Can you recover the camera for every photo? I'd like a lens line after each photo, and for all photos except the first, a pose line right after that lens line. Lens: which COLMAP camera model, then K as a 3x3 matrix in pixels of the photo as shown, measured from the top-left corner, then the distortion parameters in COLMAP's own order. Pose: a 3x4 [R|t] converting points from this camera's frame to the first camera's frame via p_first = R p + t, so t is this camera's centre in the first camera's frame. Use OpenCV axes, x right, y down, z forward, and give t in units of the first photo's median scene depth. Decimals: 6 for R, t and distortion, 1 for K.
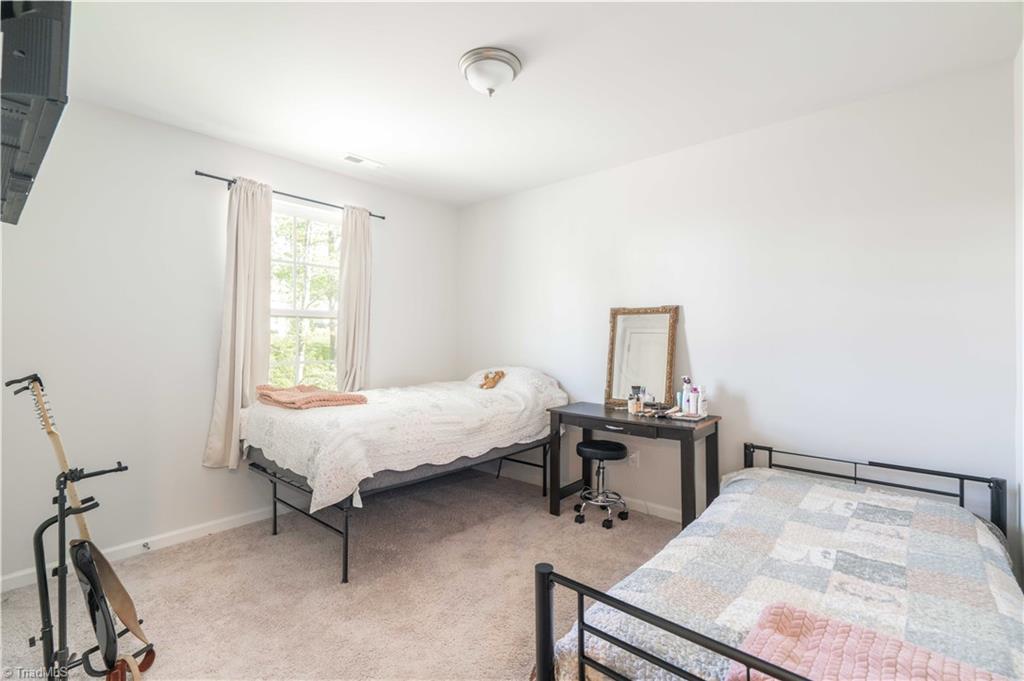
lens RADIAL K [[469.0, 0, 510.6], [0, 469.0, 338.3], [0, 0, 1]] dist [0.001673, 0.000116]
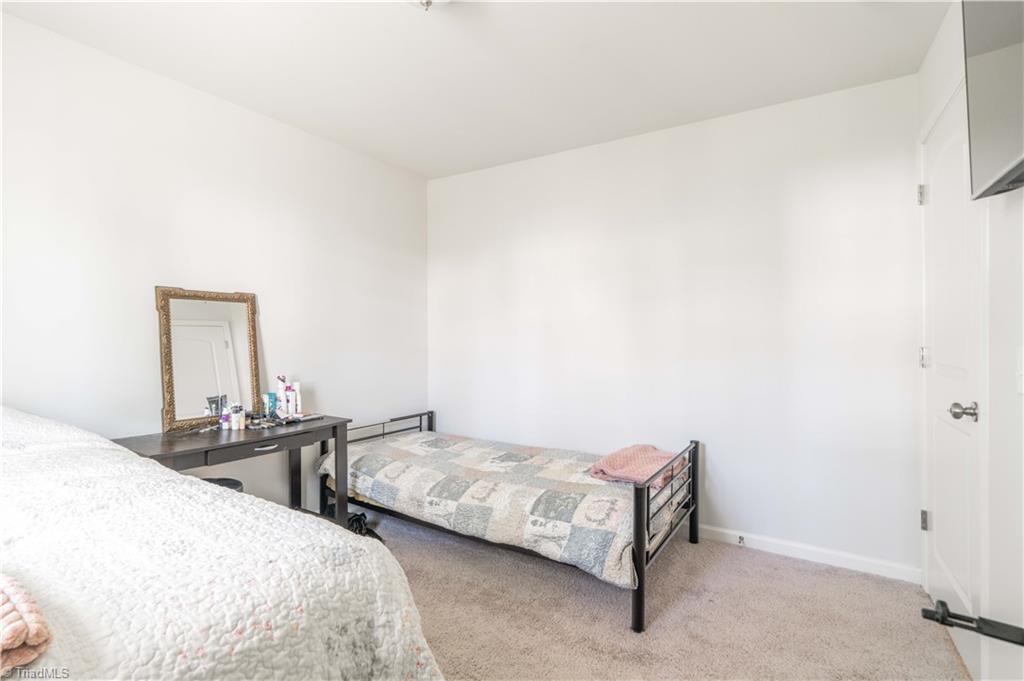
lens RADIAL K [[469.0, 0, 511.2], [0, 469.0, 340.4], [0, 0, 1]] dist [0.001673, 0.000116]
pose [[-0.131528, -0.014172, 0.991211, -0.552634], [-0.006697, 0.999888, 0.013407, -0.000643], [-0.991290, -0.004875, -0.131608, 0.645264]]
